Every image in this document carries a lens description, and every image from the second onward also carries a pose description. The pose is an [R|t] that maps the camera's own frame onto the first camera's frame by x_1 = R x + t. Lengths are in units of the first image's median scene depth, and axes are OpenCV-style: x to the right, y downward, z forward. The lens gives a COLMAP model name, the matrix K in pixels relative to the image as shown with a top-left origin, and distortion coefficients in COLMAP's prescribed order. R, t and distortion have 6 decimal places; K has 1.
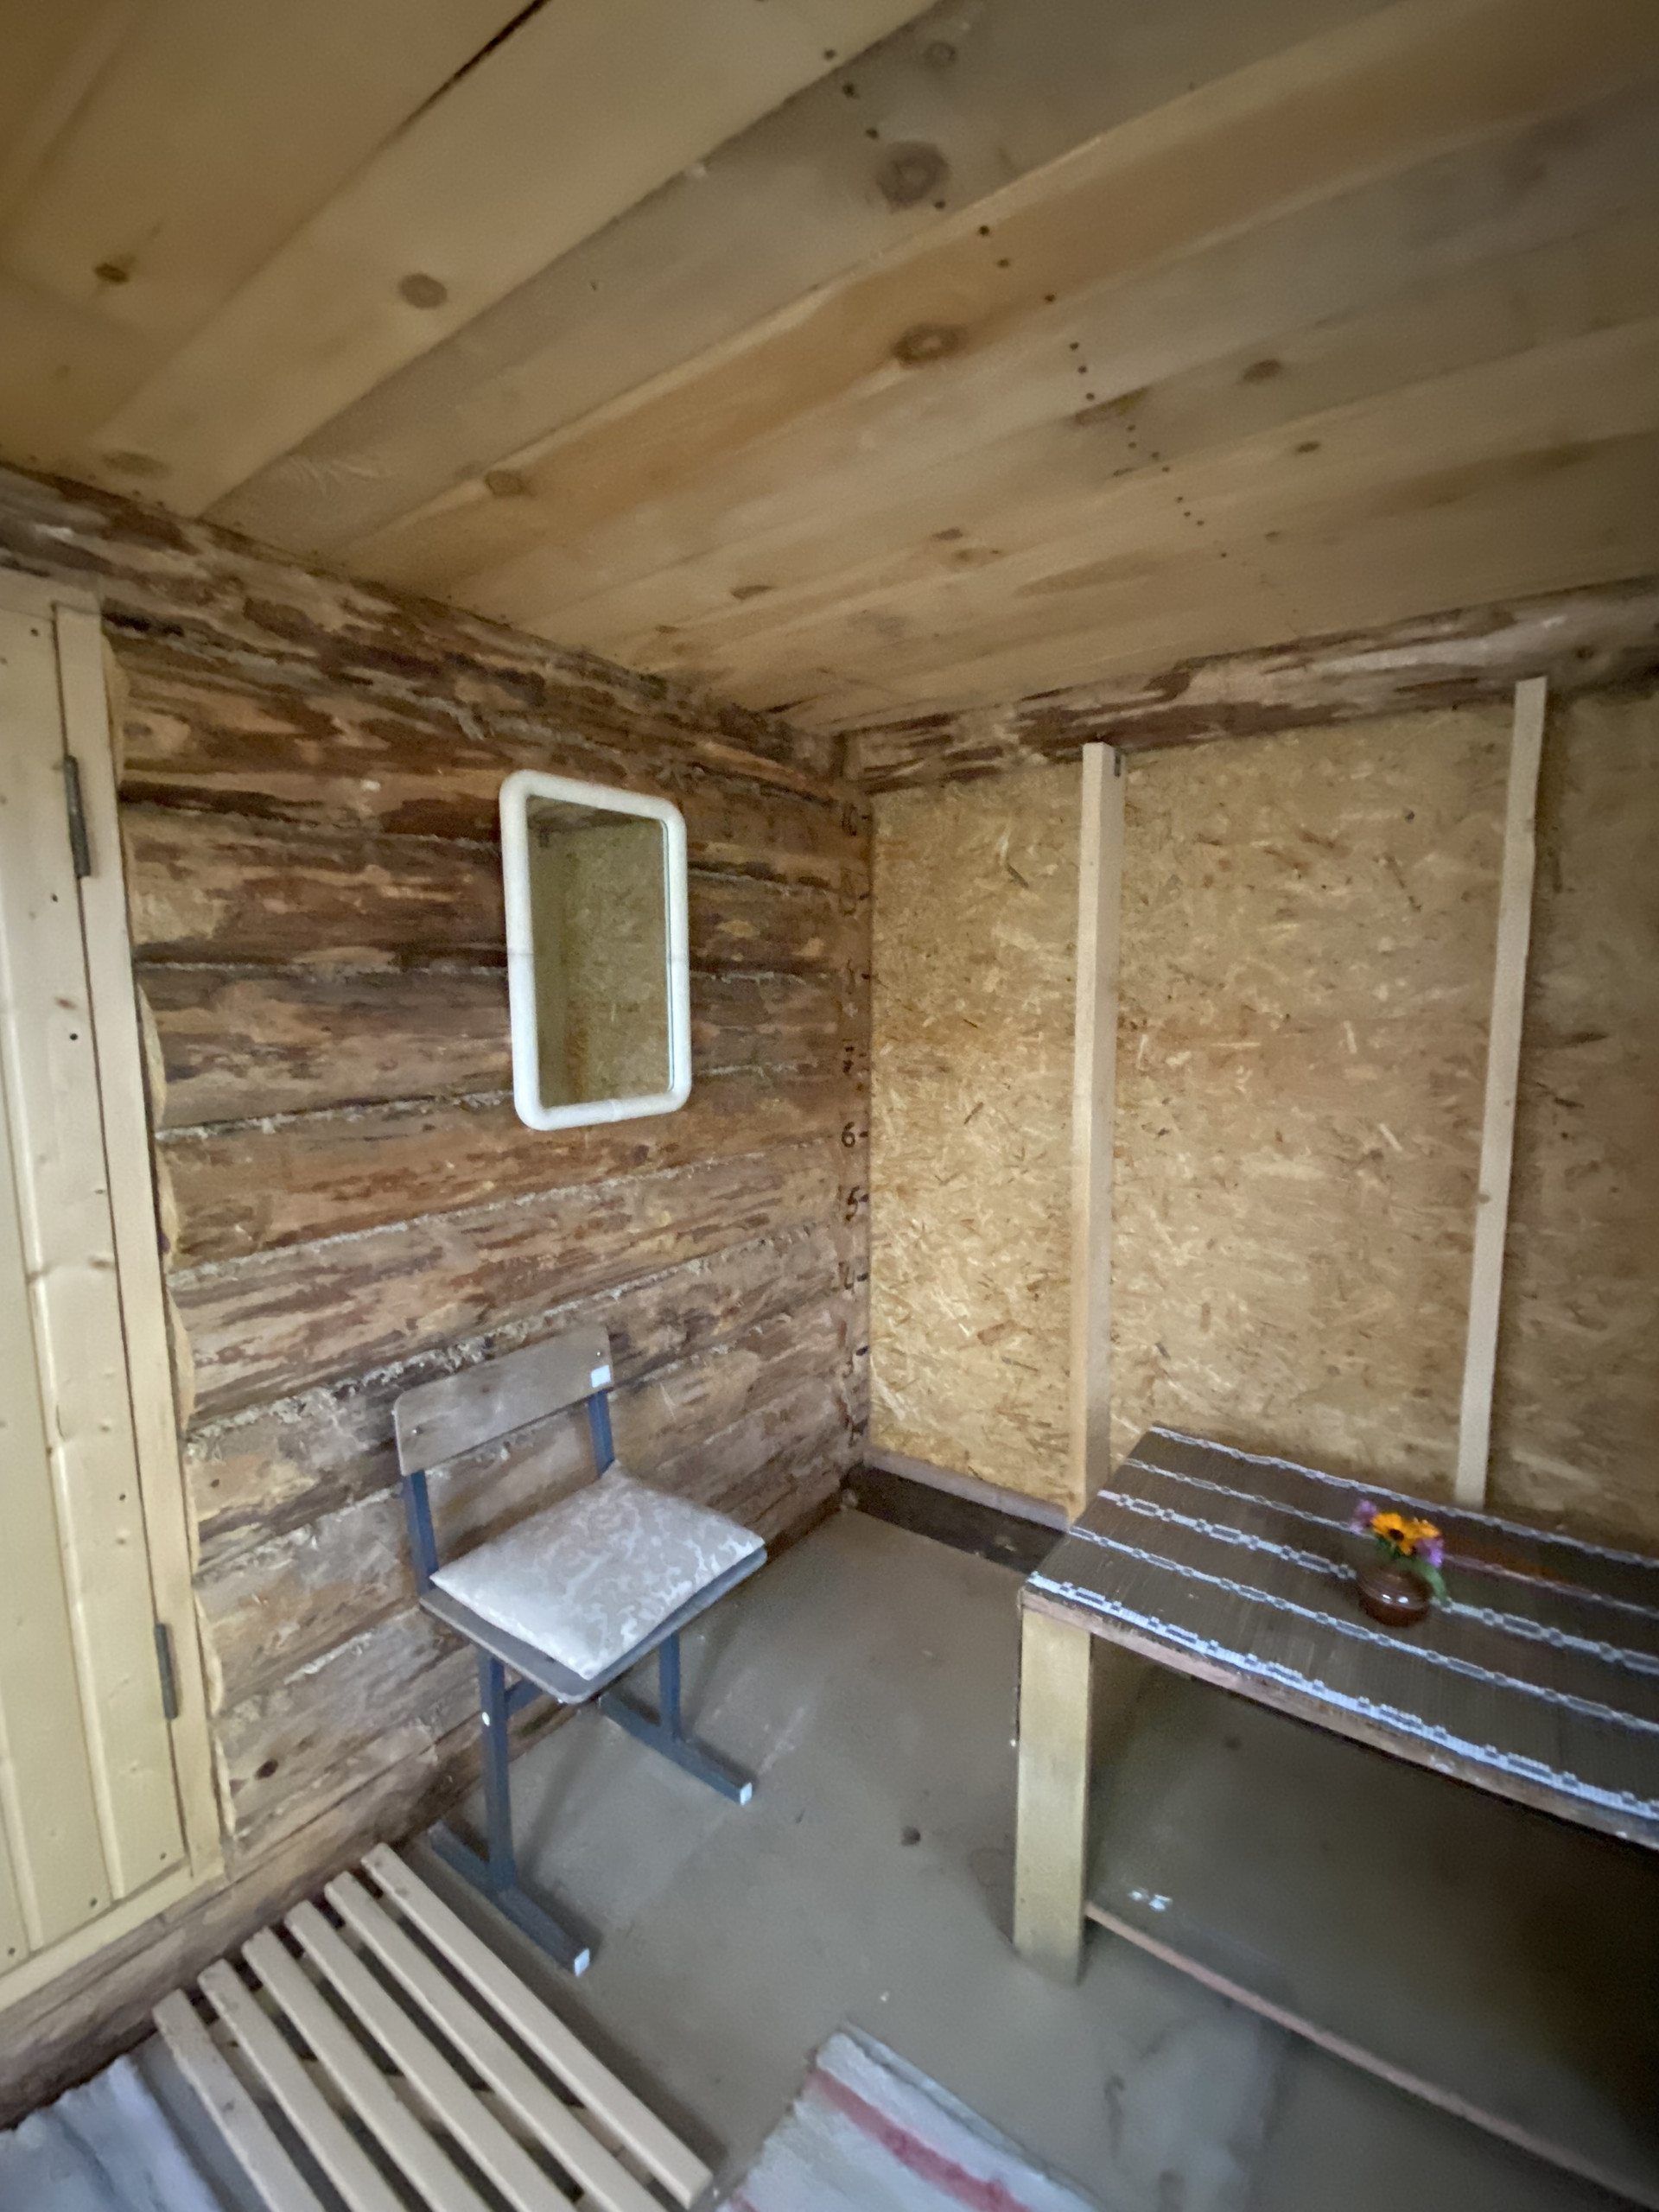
lens RADIAL K [[942.6, 0, 828.8], [0, 942.6, 1102.3], [0, 0, 1]] dist [0.017950, -0.020201]
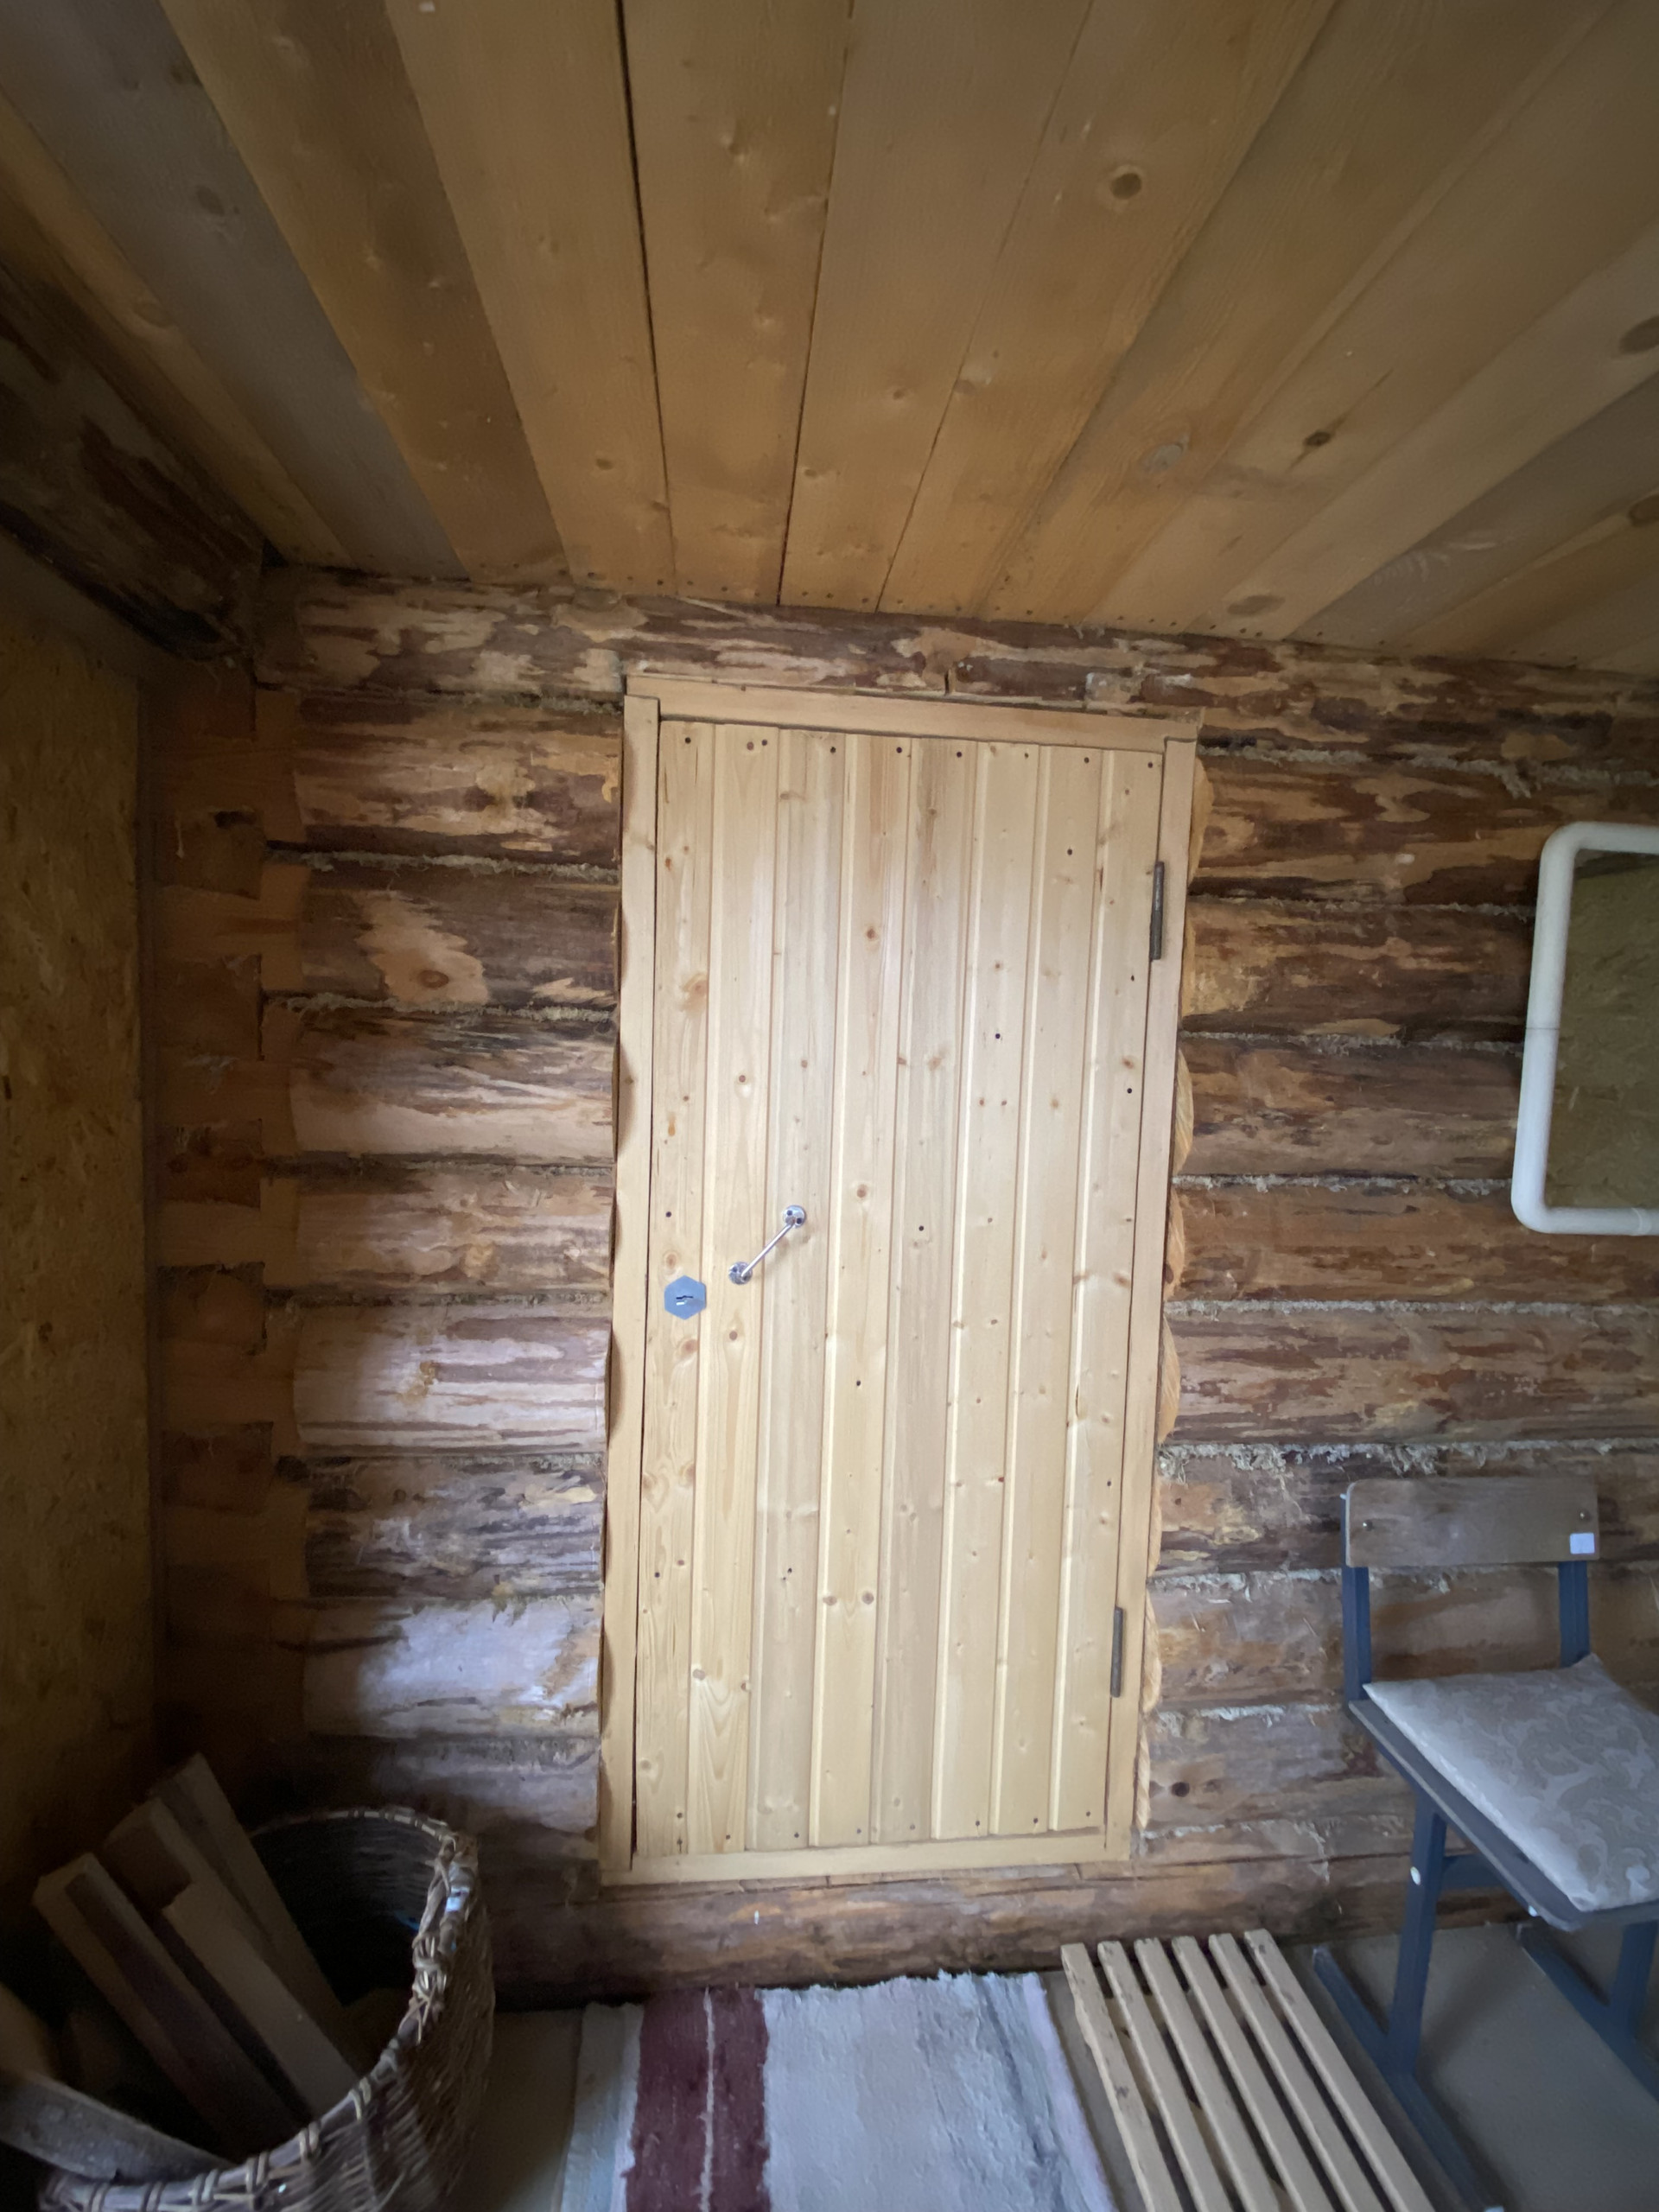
lens RADIAL K [[940.4, 0, 833.7], [0, 940.4, 1103.0], [0, 0, 1]] dist [0.018657, -0.021353]
pose [[0.674734, 0.078857, -0.733836, -0.131470], [-0.131252, 0.991248, -0.014163, 0.010934], [0.726297, 0.105873, 0.679179, -0.074133]]
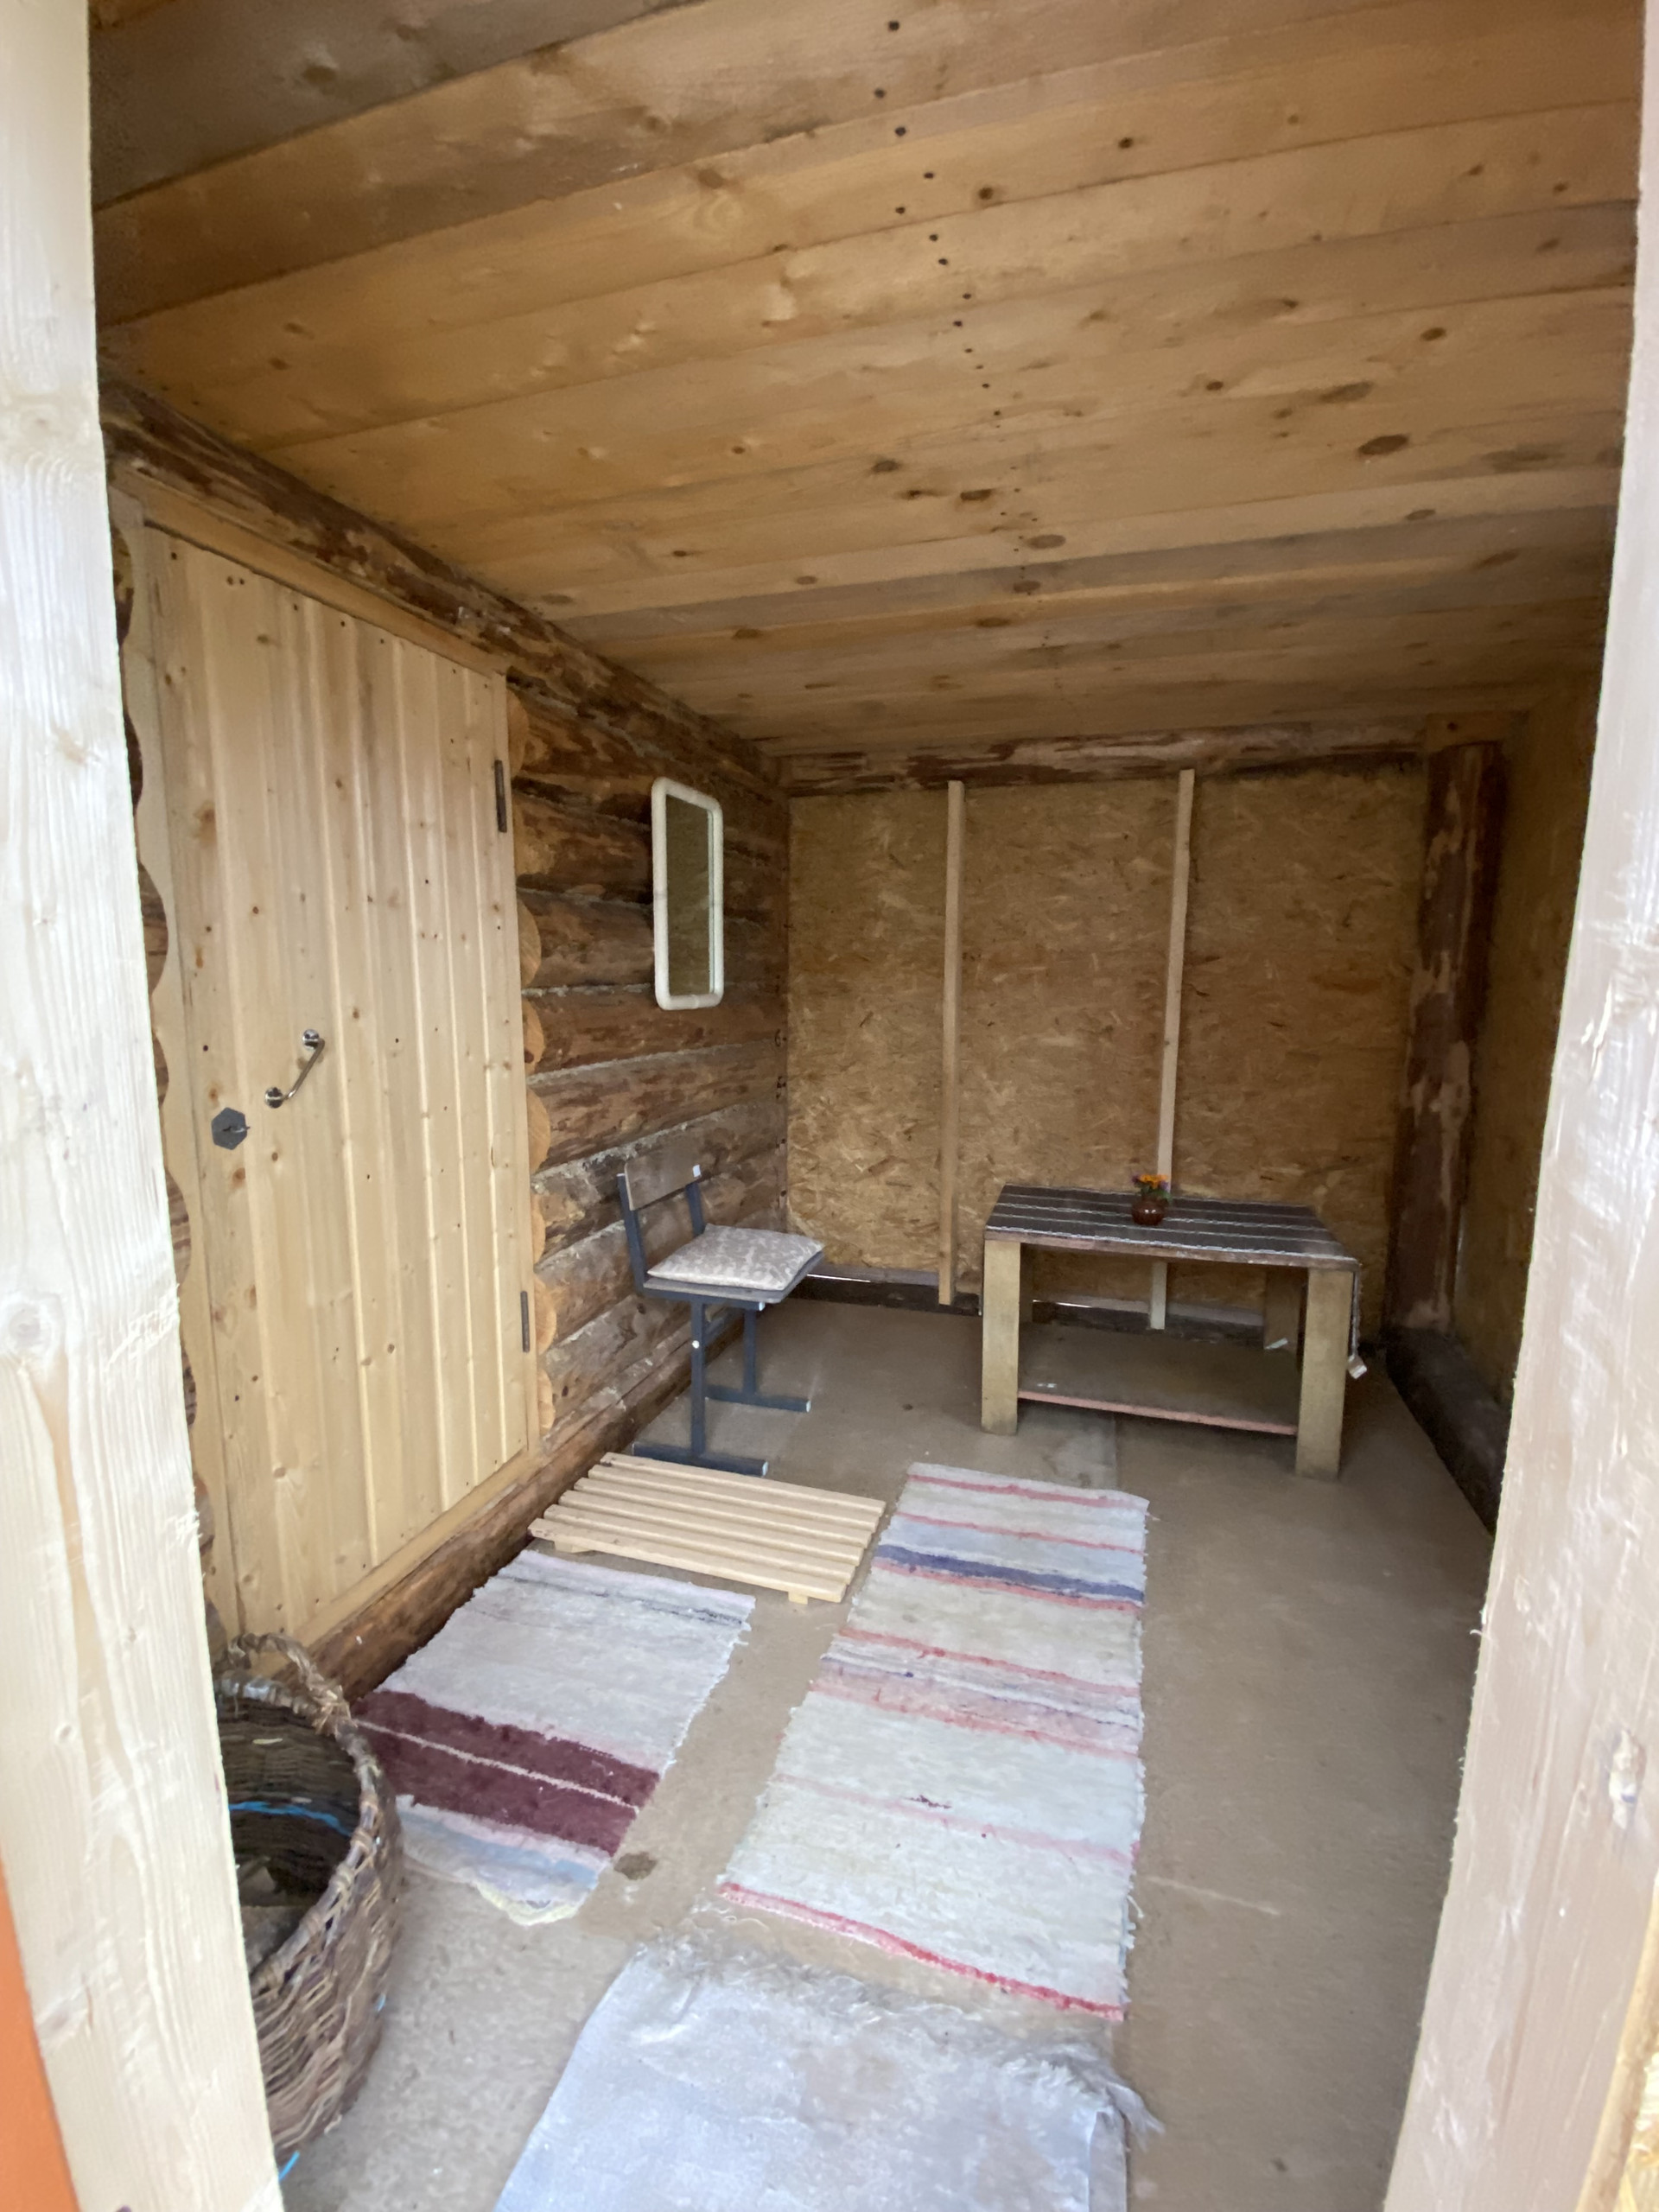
lens RADIAL K [[941.4, 0, 833.0], [0, 941.4, 1108.5], [0, 0, 1]] dist [0.047990, -0.038468]
pose [[0.943617, -0.037200, 0.328942, -0.626418], [0.029645, 0.999170, 0.027954, 0.175150], [-0.329709, -0.016627, 0.943936, -0.630289]]
